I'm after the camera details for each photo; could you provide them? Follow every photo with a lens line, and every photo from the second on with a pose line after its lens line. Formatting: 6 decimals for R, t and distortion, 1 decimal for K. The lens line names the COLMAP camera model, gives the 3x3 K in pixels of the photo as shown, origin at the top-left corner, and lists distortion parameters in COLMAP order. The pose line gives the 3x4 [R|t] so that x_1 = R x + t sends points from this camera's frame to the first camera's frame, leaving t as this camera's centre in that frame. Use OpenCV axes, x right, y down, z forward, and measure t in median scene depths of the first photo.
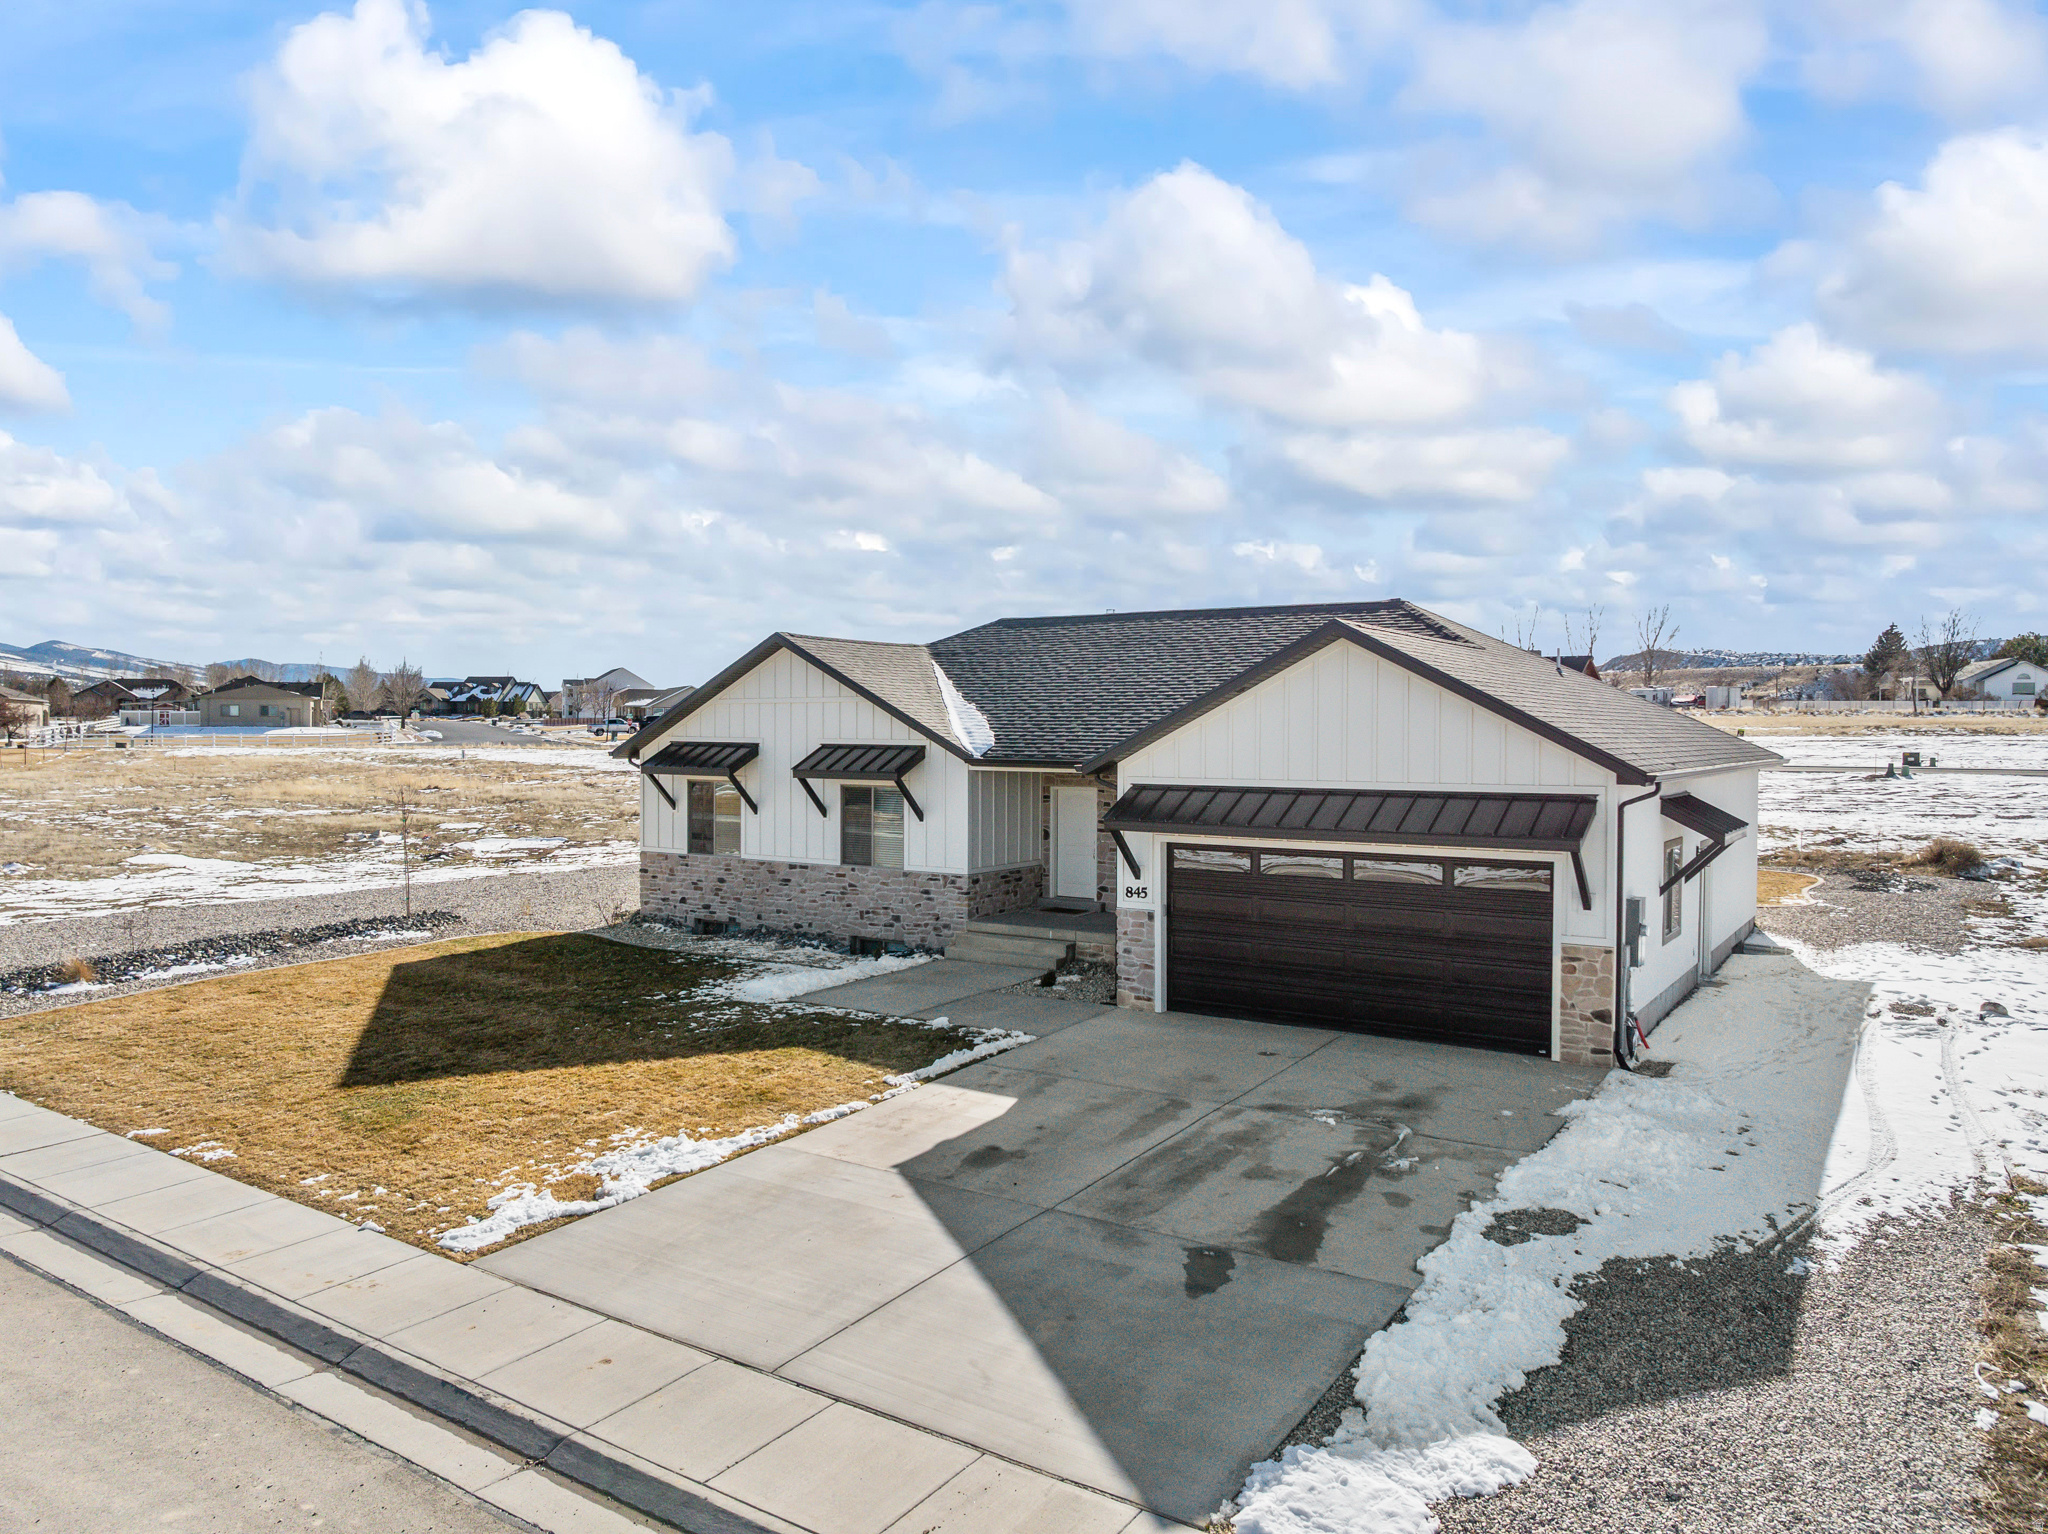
lens RADIAL K [[1439.2, 0, 1037.3], [0, 1439.2, 763.8], [0, 0, 1]] dist [-0.039775, -0.001985]
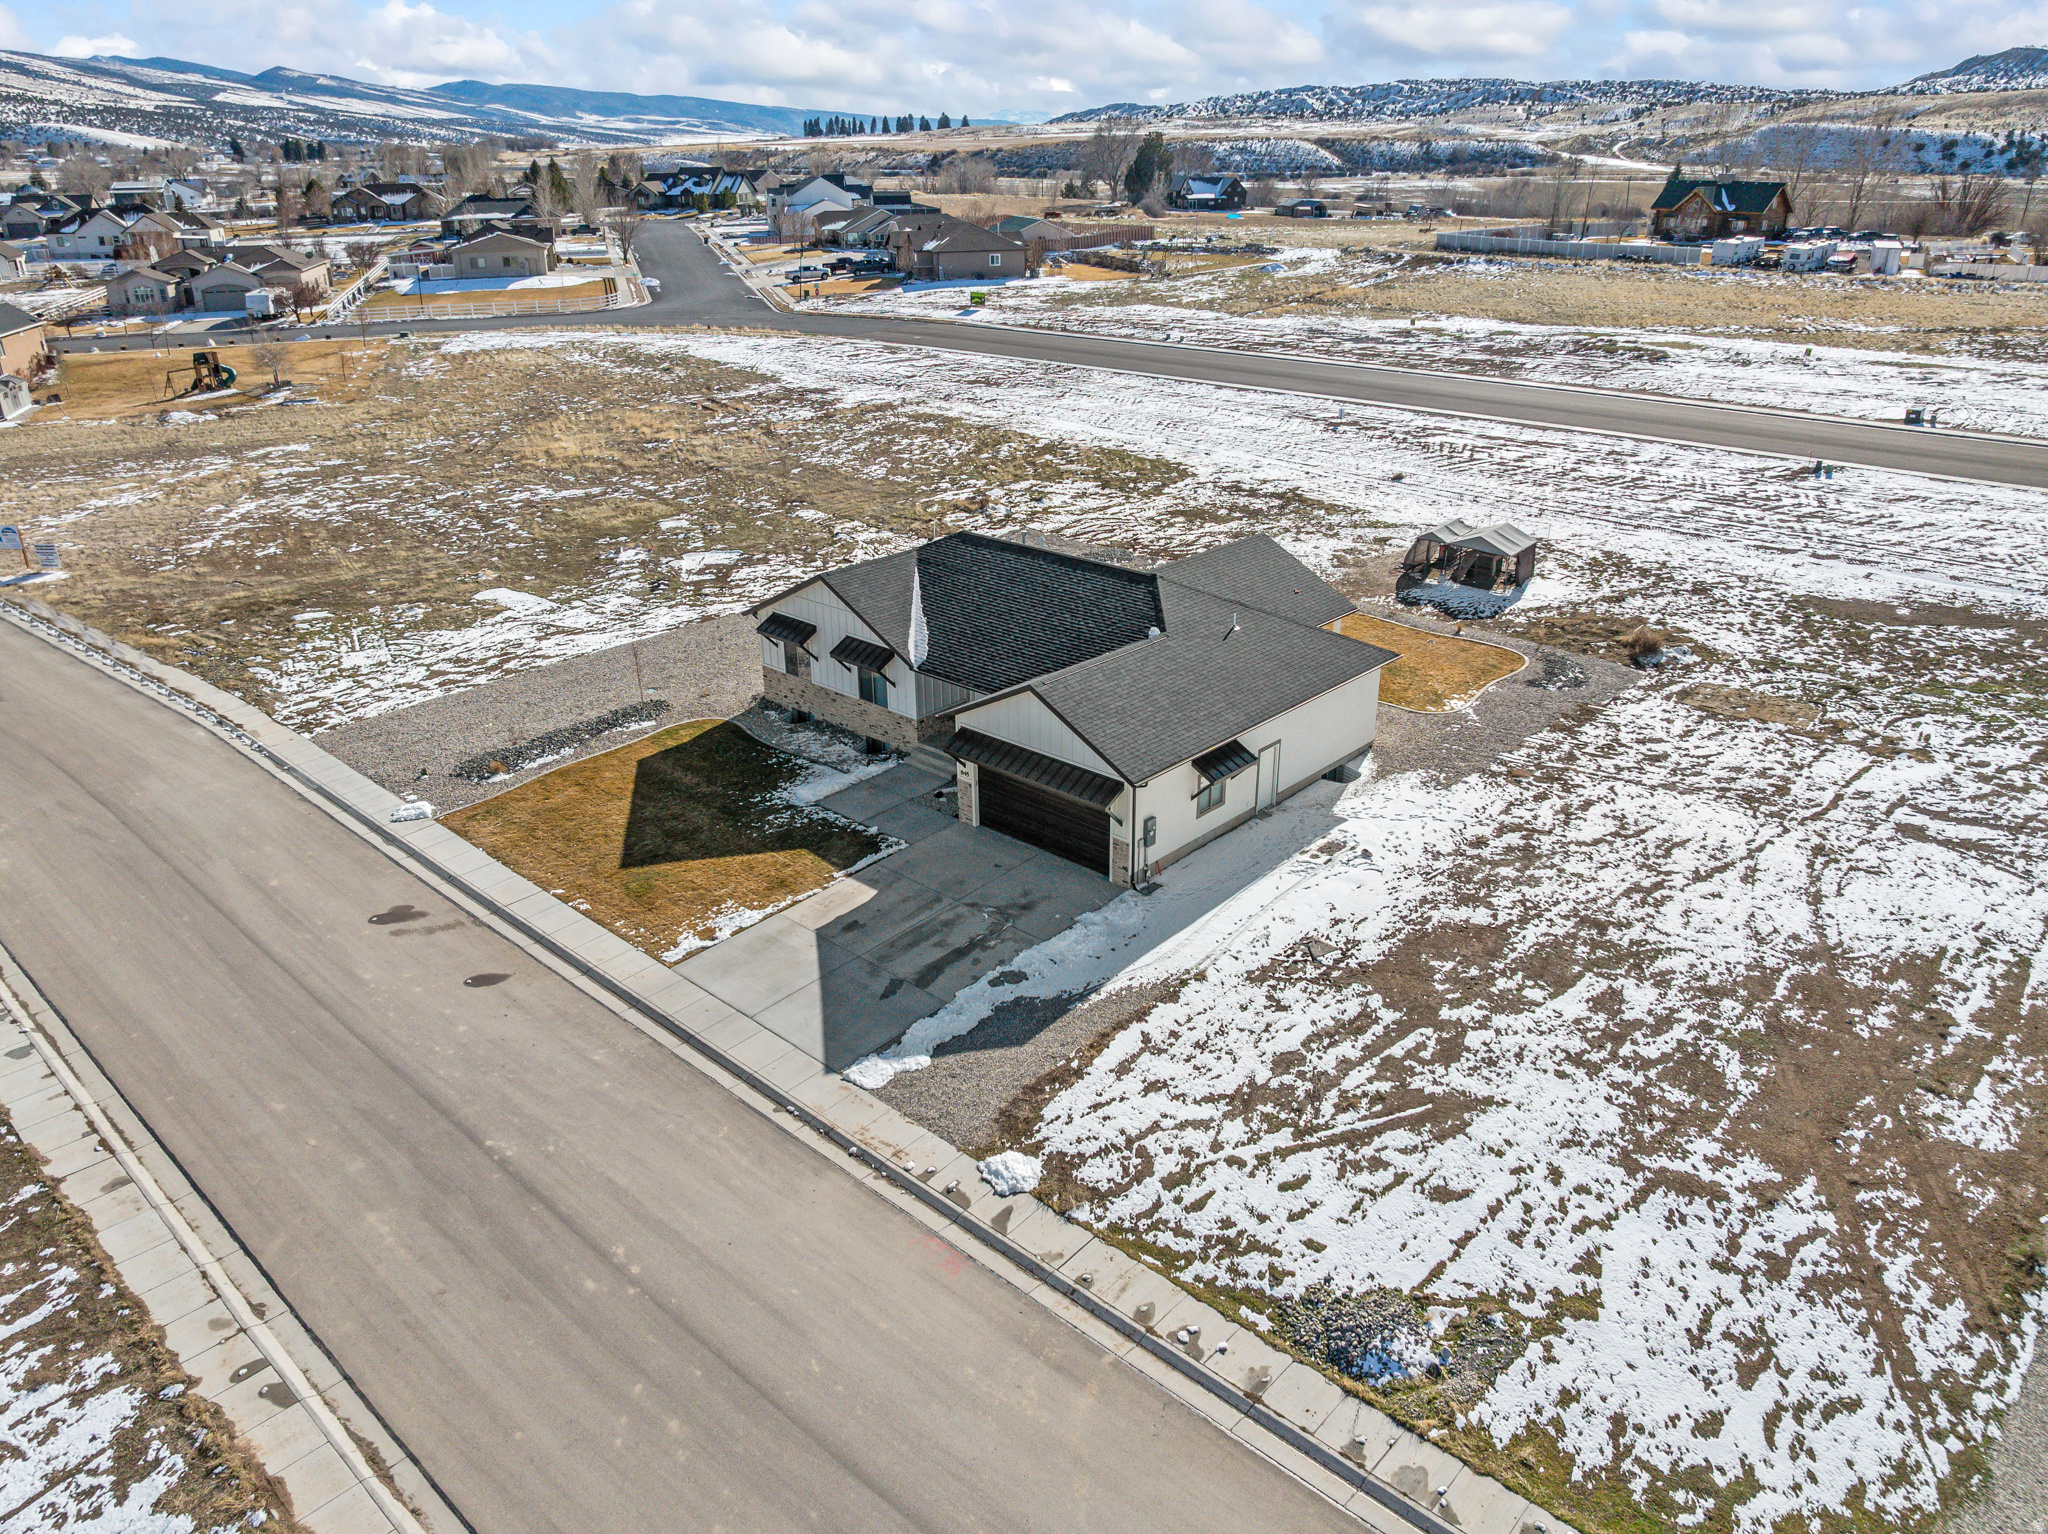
lens RADIAL K [[1467.4, 0, 1035.7], [0, 1467.4, 725.4], [0, 0, 1]] dist [-0.036518, -0.000992]
pose [[0.986863, 0.045453, -0.155036, 0.554487], [0.012303, 0.935682, 0.352630, -0.811848], [0.161093, -0.349905, 0.922830, -1.058713]]
